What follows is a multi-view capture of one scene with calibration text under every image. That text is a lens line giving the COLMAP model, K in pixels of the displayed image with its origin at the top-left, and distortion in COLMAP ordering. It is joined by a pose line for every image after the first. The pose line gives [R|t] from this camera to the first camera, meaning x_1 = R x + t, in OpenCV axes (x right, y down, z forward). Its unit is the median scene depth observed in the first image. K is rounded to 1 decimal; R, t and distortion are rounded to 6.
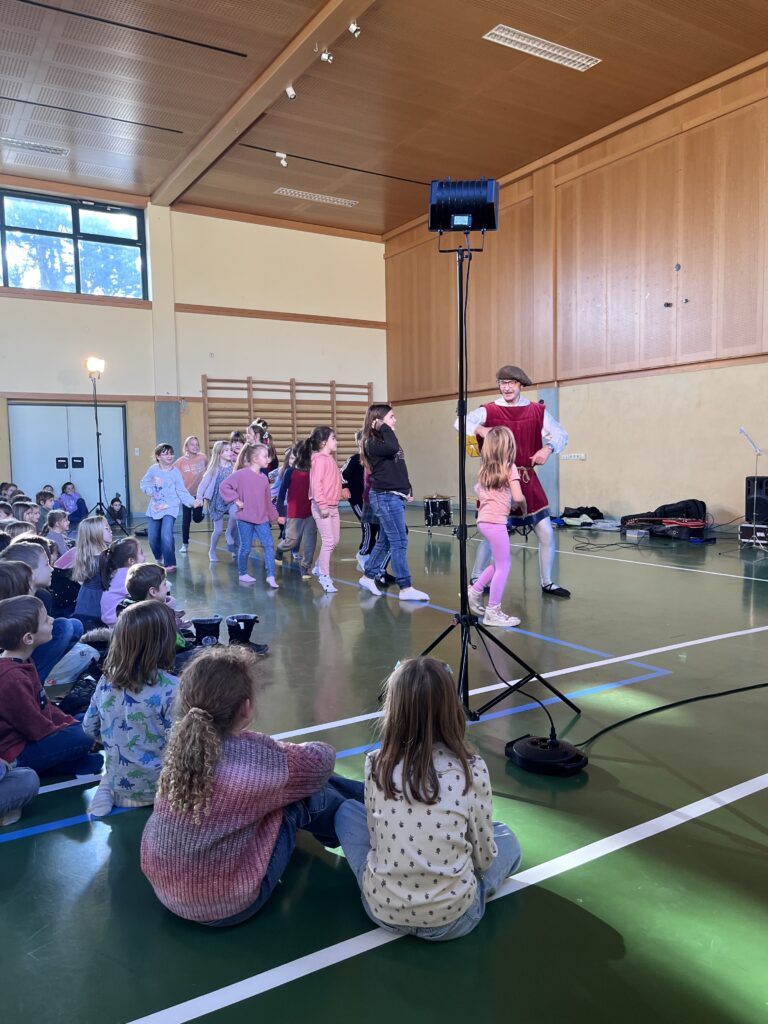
lens RADIAL K [[777.1, 0, 384.0], [0, 777.1, 512.0], [0, 0, 1]] dist [0.022643, -0.002237]
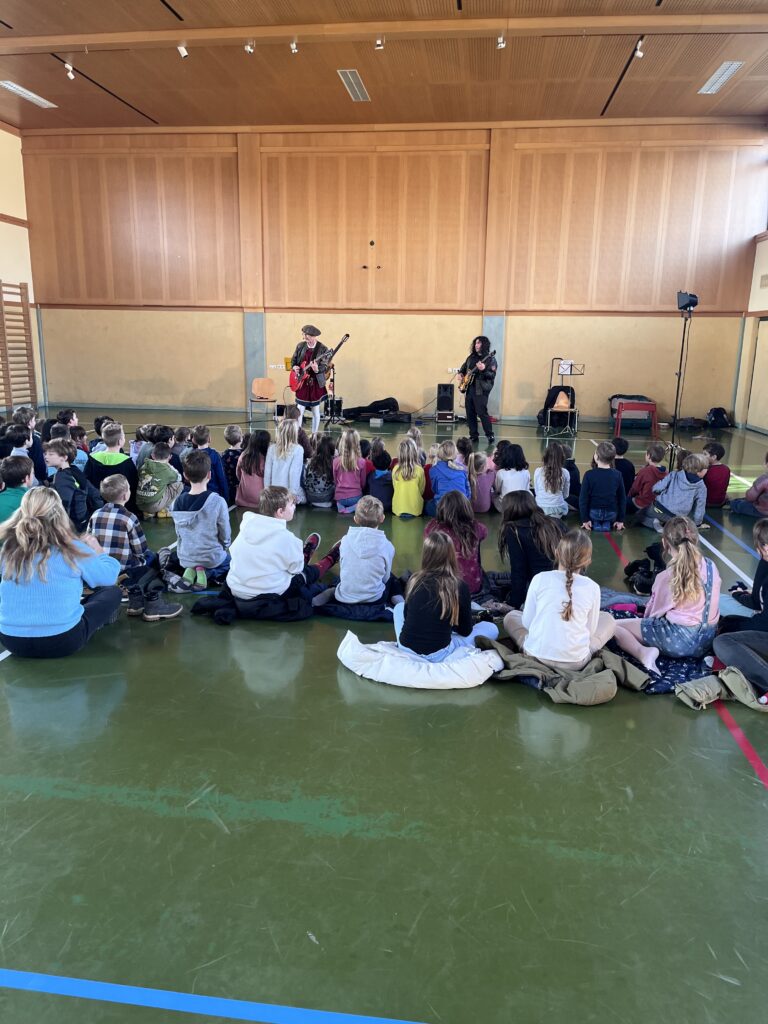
lens RADIAL K [[777.1, 0, 384.0], [0, 777.1, 512.0], [0, 0, 1]] dist [0.022643, -0.002237]
pose [[0.629537, -0.145683, 0.763190, -0.628722], [0.028736, 0.985958, 0.164503, -0.034381], [-0.776439, -0.081629, 0.624884, -0.006760]]
